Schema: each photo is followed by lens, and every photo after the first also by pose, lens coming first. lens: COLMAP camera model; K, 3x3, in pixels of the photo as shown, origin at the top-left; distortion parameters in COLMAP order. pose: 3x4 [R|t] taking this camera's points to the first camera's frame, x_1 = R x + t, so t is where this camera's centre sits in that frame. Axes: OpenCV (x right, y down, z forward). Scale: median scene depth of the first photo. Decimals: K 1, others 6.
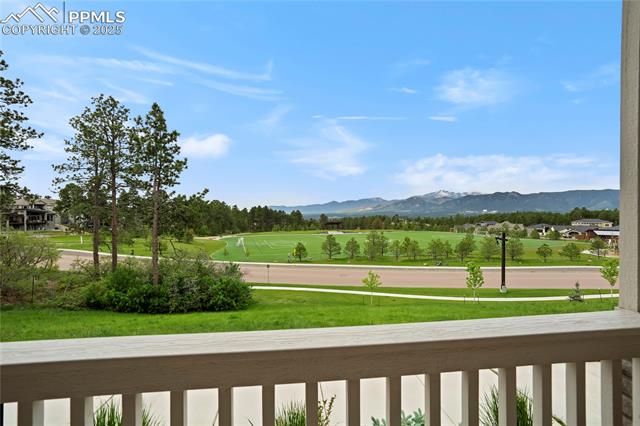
lens RADIAL K [[296.9, 0, 319.6], [0, 296.9, 211.2], [0, 0, 1]] dist [-0.041661, 0.022069]
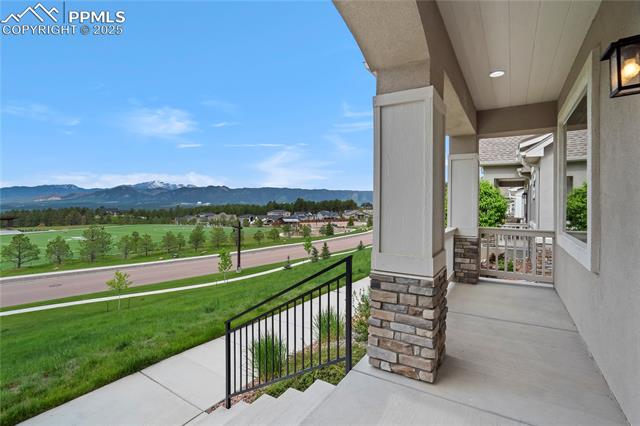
lens RADIAL K [[303.5, 0, 316.9], [0, 303.5, 205.2], [0, 0, 1]] dist [-0.043366, 0.025521]
pose [[0.632472, 0.004910, 0.774568, -0.139369], [-0.010505, 0.999942, 0.002240, 0.000575], [-0.774512, -0.009554, 0.632487, -0.008558]]
